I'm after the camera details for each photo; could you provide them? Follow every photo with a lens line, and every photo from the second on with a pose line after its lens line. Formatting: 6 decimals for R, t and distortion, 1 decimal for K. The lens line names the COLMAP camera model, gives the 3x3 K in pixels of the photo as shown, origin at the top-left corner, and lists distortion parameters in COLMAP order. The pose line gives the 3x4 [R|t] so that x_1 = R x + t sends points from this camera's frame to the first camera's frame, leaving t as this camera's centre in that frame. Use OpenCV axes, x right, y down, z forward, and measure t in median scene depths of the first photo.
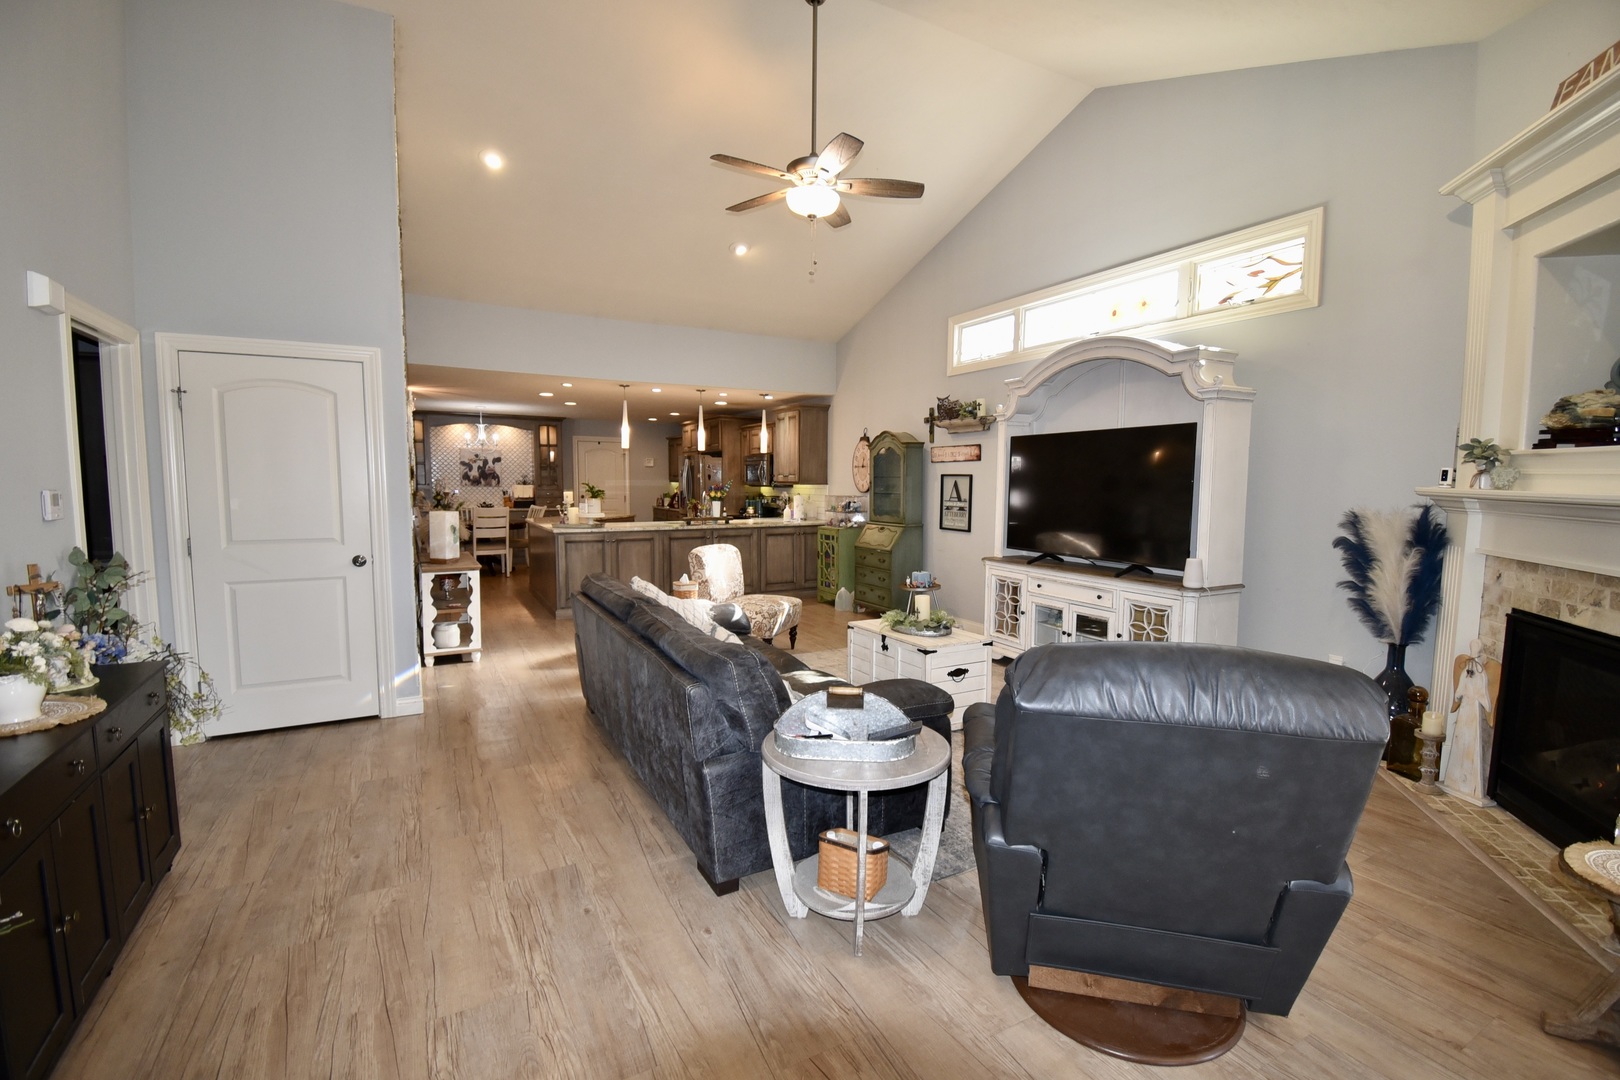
lens RADIAL K [[719.2, 0, 818.6], [0, 719.2, 541.7], [0, 0, 1]] dist [0.001186, -0.010481]
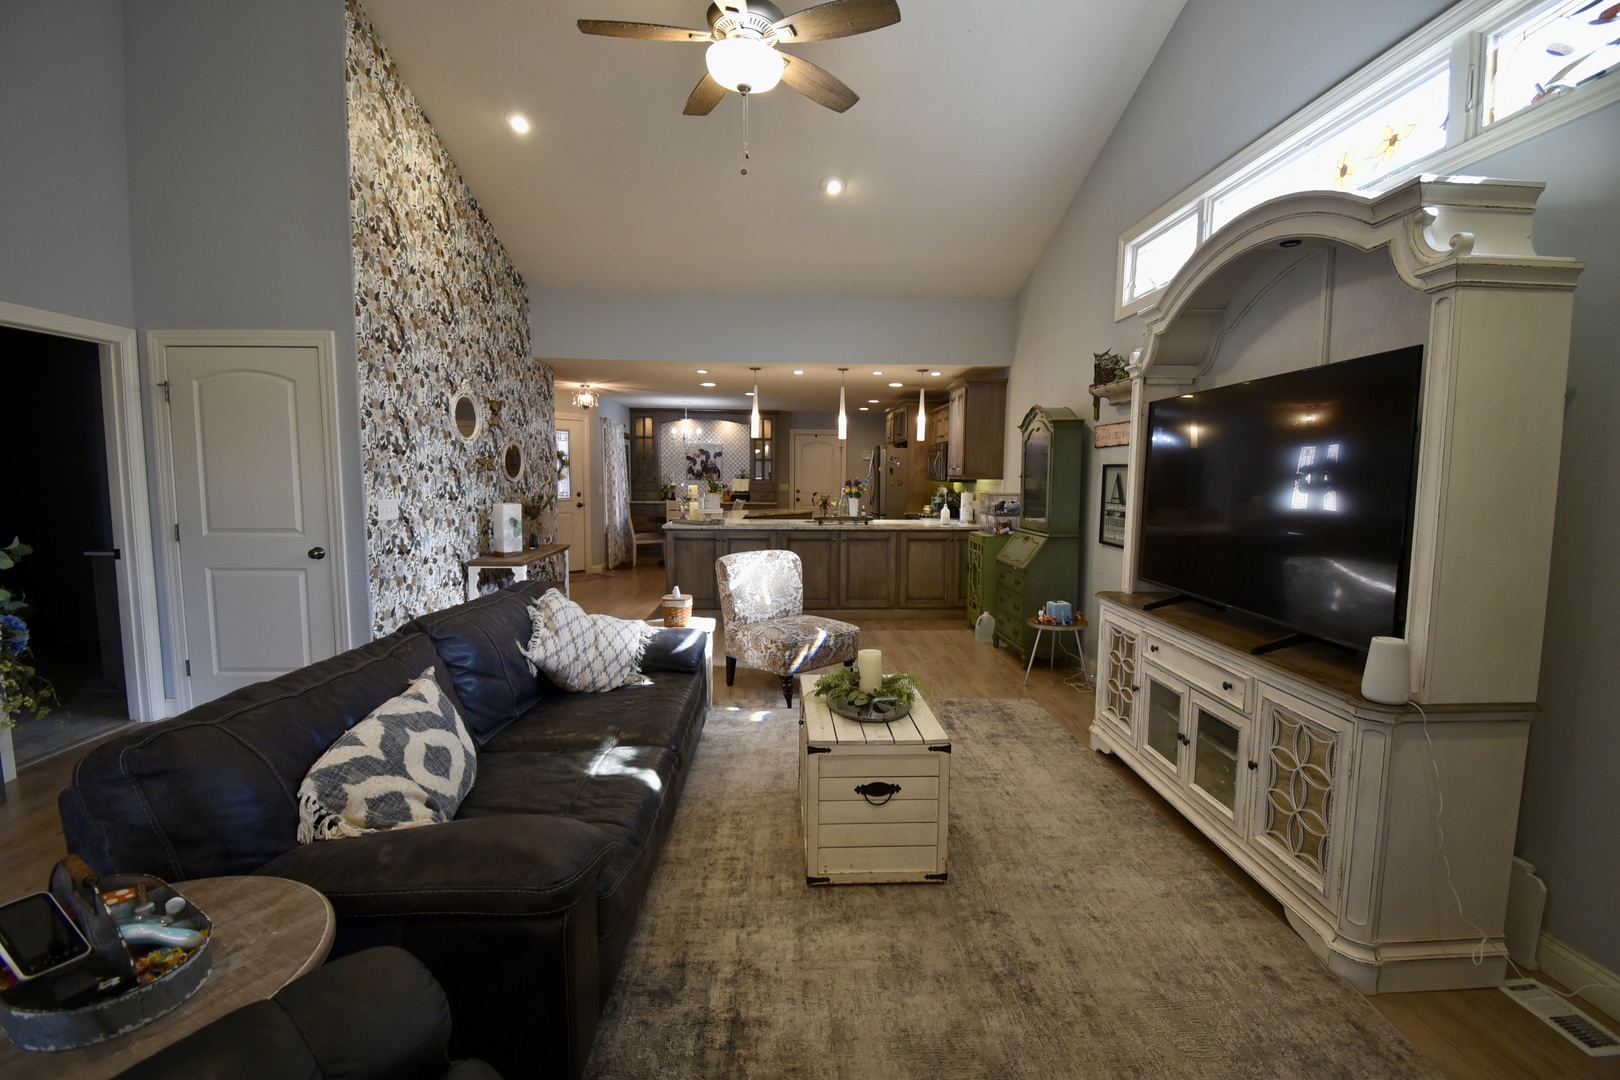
lens RADIAL K [[719.2, 0, 818.8], [0, 719.2, 544.3], [0, 0, 1]] dist [0.001186, -0.010481]
pose [[0.898172, 0.044958, -0.437340, 0.240351], [-0.040798, 0.998988, 0.018907, -0.019110], [0.437747, 0.000861, 0.899098, 0.259926]]
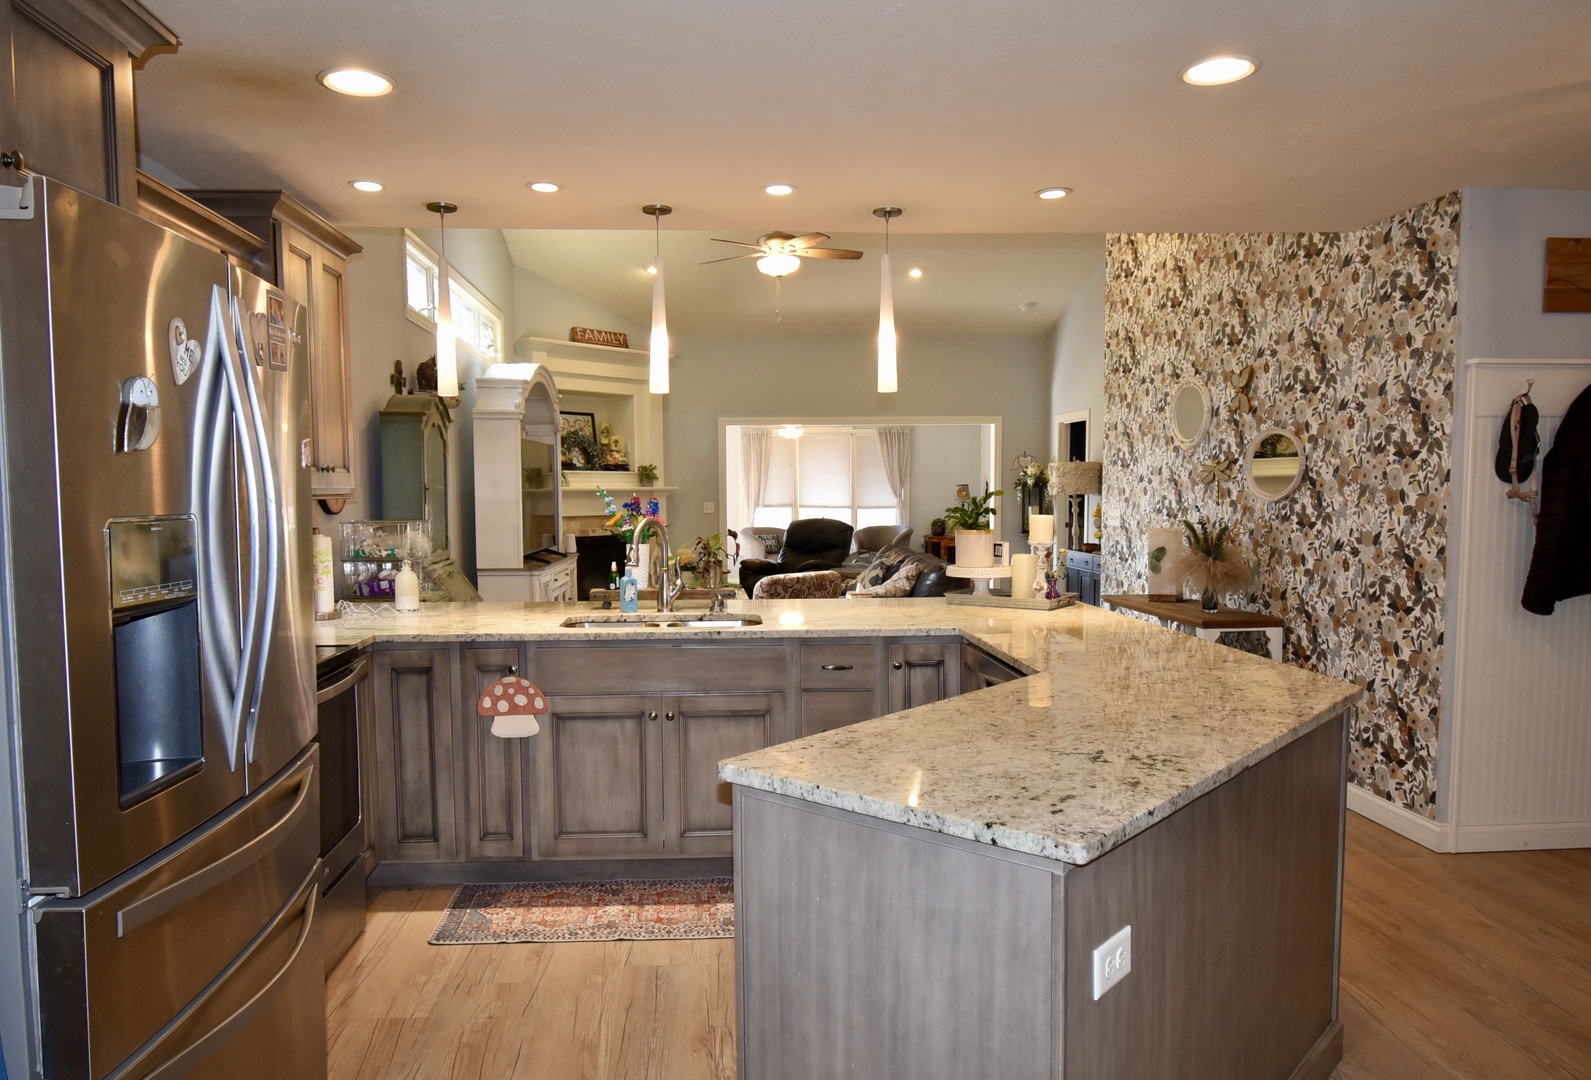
lens RADIAL K [[1058.6, 0, 744.7], [0, 1058.6, 566.4], [0, 0, 1]] dist [0.006136, -0.005045]
pose [[-0.898730, -0.033240, 0.437241, -0.501083], [0.038500, 0.987290, 0.154192, -0.150277], [-0.436810, 0.155411, -0.886028, 1.755254]]
